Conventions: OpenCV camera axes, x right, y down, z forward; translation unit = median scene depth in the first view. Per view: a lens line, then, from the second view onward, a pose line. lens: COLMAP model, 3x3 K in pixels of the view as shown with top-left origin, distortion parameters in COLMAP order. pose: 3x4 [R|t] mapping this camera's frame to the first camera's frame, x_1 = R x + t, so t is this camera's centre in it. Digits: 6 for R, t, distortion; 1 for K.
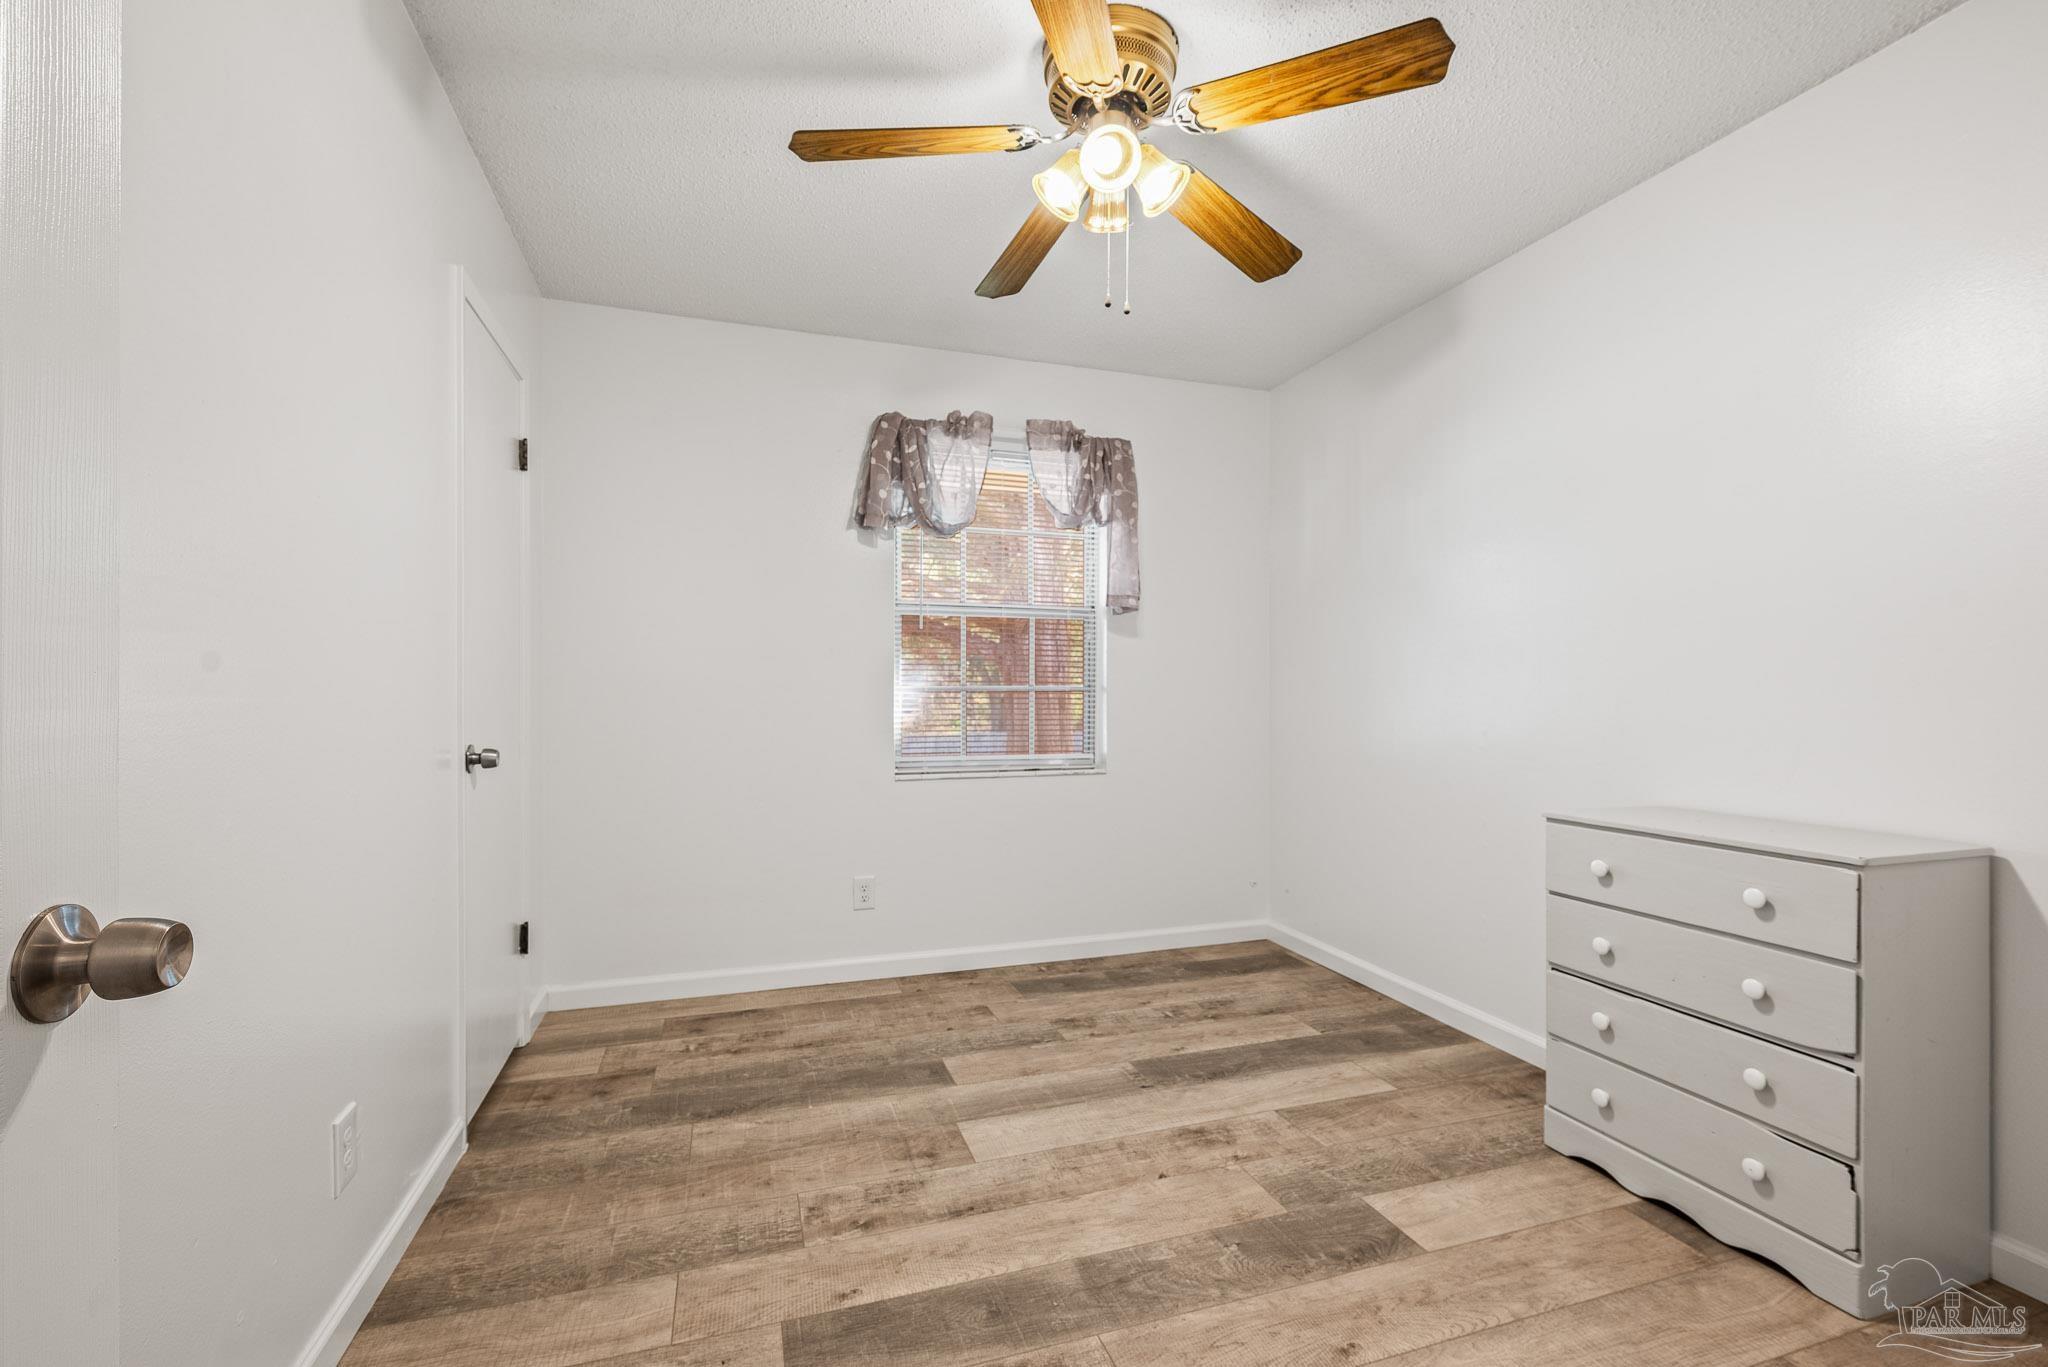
lens RADIAL K [[872.6, 0, 1053.8], [0, 872.6, 693.4], [0, 0, 1]] dist [0.003115, -0.000664]
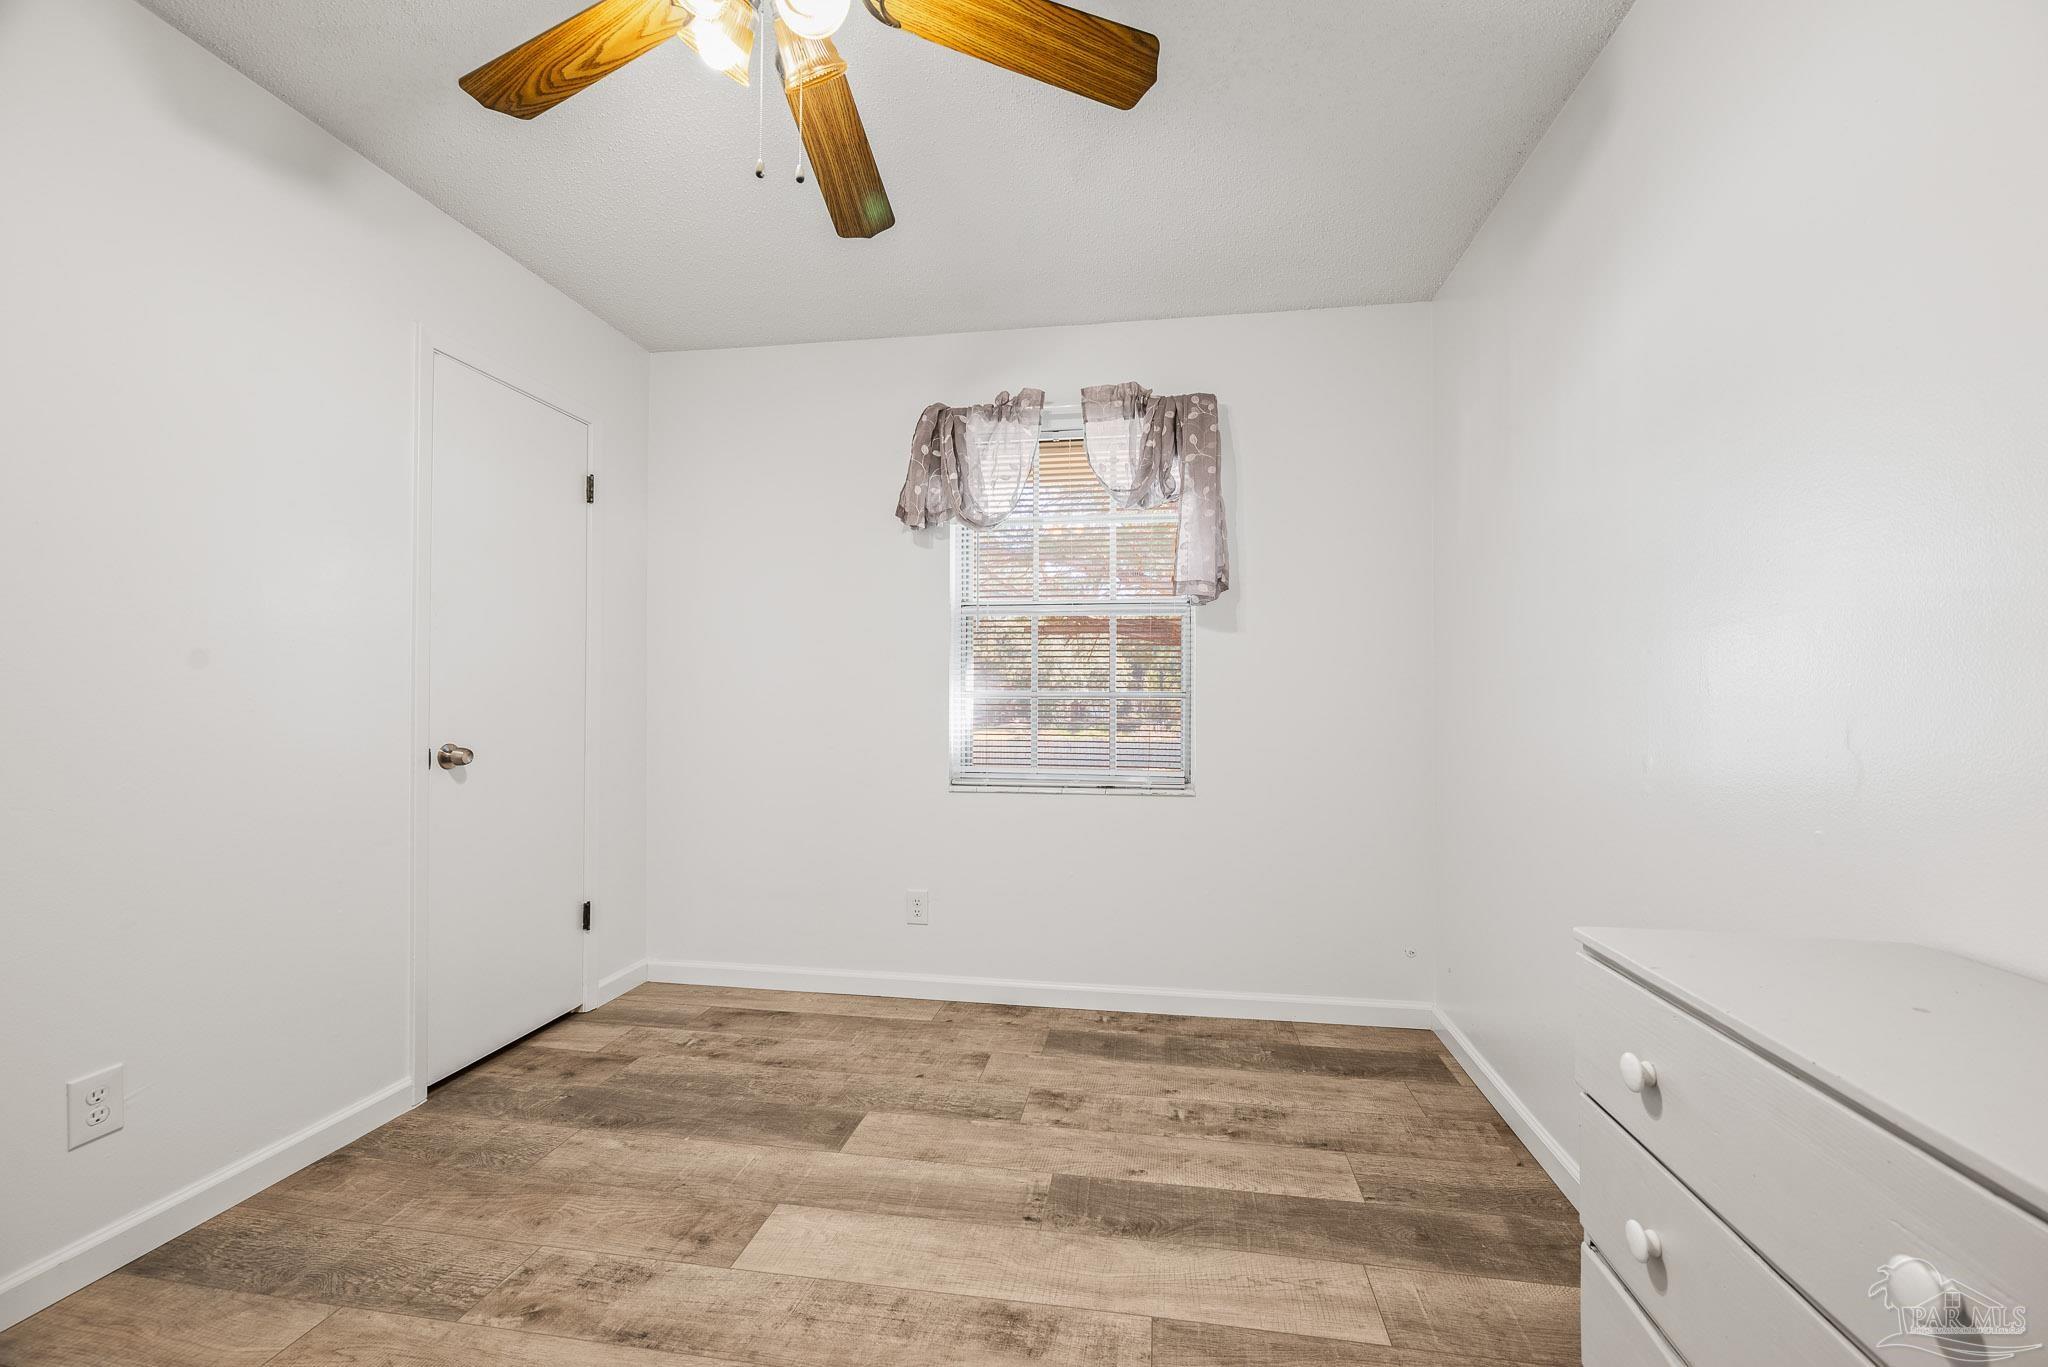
lens RADIAL K [[811.9, 0, 1019.4], [0, 811.9, 689.1], [0, 0, 1]] dist [0.001703, -0.000590]
pose [[0.887704, -0.004908, -0.460389, 0.341716], [-0.002071, 0.999890, -0.014653, 0.001341], [0.460411, 0.013961, 0.887596, 0.294252]]
